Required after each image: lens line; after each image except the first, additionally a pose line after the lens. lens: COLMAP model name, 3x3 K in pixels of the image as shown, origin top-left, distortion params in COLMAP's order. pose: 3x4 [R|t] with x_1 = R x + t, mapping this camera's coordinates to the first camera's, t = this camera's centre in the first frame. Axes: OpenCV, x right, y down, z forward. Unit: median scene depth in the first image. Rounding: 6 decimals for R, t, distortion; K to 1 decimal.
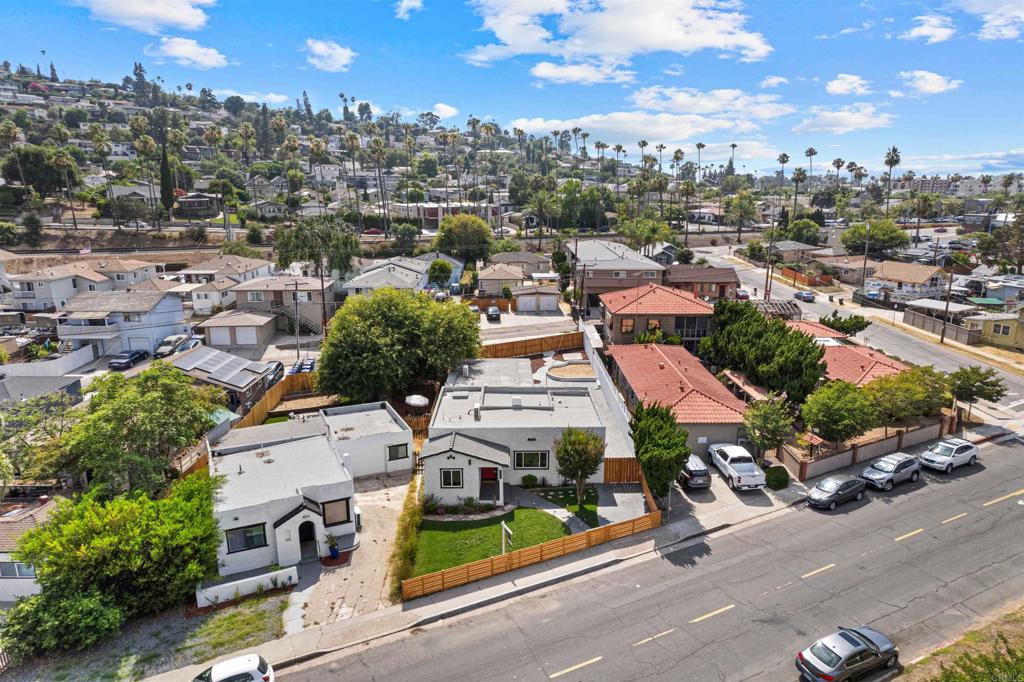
lens RADIAL K [[654.7, 0, 512.0], [0, 654.7, 341.0], [0, 0, 1]] dist [-0.069147, 0.070823]
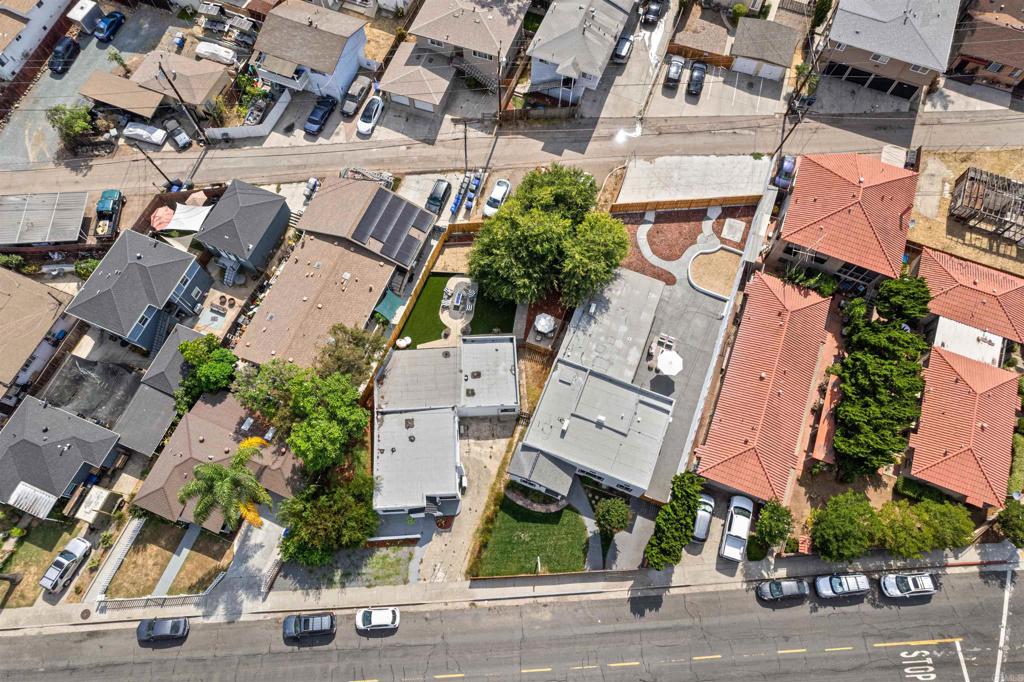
lens RADIAL K [[654.7, 0, 512.0], [0, 654.7, 341.0], [0, 0, 1]] dist [-0.069147, 0.070823]
pose [[0.926504, 0.352925, -0.130519, -0.047737], [-0.100950, 0.567277, 0.817317, -1.153350], [0.362492, -0.744071, 0.561212, 0.406962]]
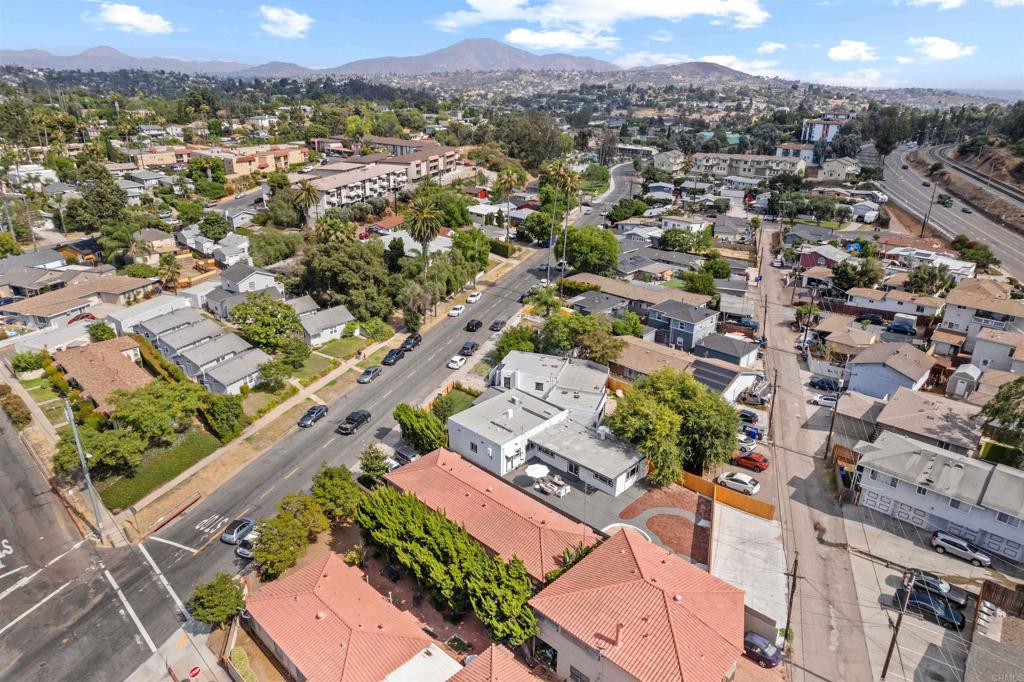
lens RADIAL K [[655.9, 0, 515.3], [0, 655.9, 343.1], [0, 0, 1]] dist [-0.080743, 0.075068]
pose [[-0.693138, 0.254316, -0.674450, 1.231722], [-0.190986, 0.837450, 0.512057, -1.039683], [0.695042, 0.483737, -0.531898, 2.090633]]
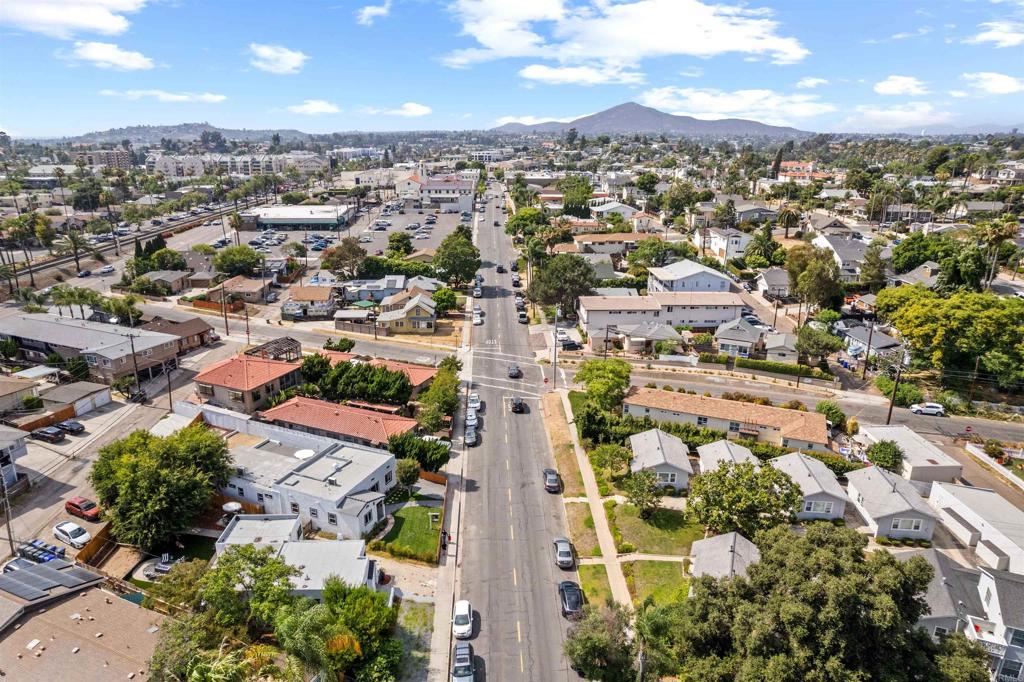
lens RADIAL K [[655.9, 0, 515.3], [0, 655.9, 343.1], [0, 0, 1]] dist [-0.080743, 0.075068]
pose [[0.394324, -0.279972, 0.875285, -1.326218], [0.210738, 0.954629, 0.210412, -0.516759], [-0.894482, 0.101486, 0.435434, -0.153739]]
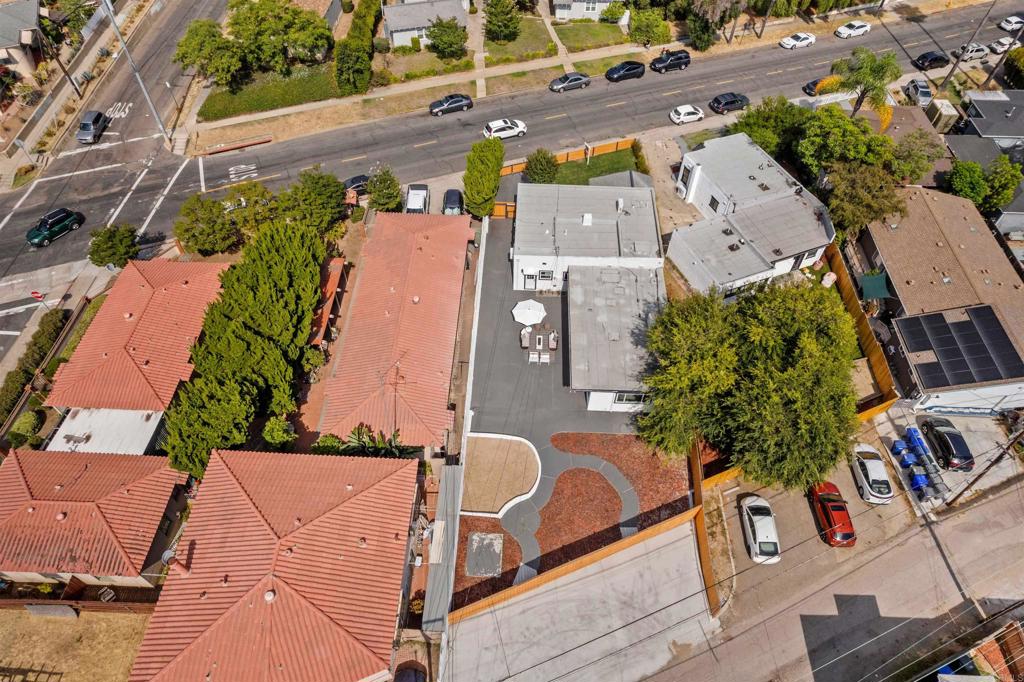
lens RADIAL K [[655.9, 0, 515.3], [0, 655.9, 343.1], [0, 0, 1]] dist [-0.080743, 0.075068]
pose [[-0.998681, -0.050287, 0.010409, 0.130438], [-0.011517, 0.416858, 0.908898, -0.967169], [-0.050045, 0.907579, -0.416888, 1.938356]]
